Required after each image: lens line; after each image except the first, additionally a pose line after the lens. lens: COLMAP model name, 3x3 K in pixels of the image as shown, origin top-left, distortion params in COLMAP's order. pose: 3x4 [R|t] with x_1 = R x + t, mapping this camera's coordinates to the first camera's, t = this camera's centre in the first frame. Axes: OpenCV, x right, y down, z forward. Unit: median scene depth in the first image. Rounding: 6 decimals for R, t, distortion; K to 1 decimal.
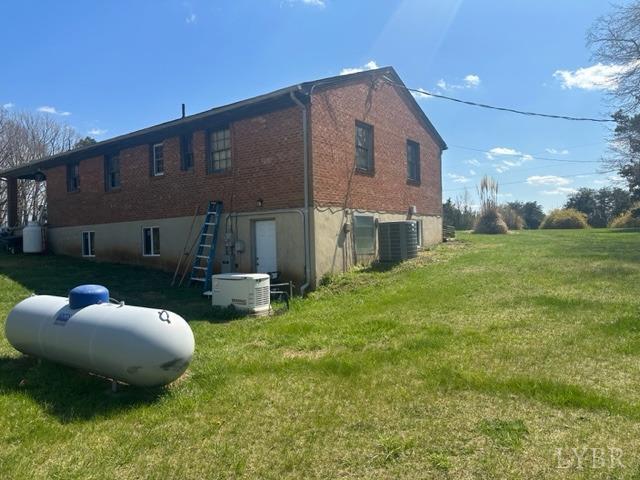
lens RADIAL K [[445.2, 0, 318.7], [0, 445.2, 238.2], [0, 0, 1]] dist [0.111380, -0.165093]
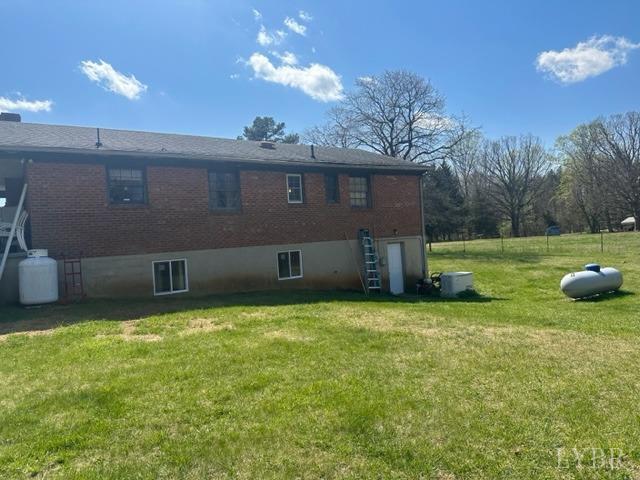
lens RADIAL K [[445.2, 0, 318.7], [0, 445.2, 238.2], [0, 0, 1]] dist [0.111380, -0.165093]
pose [[0.346477, 0.006909, 0.938033, -1.443115], [0.047444, 0.998564, -0.024879, -0.027192], [-0.936858, 0.053124, 0.345652, 0.625311]]
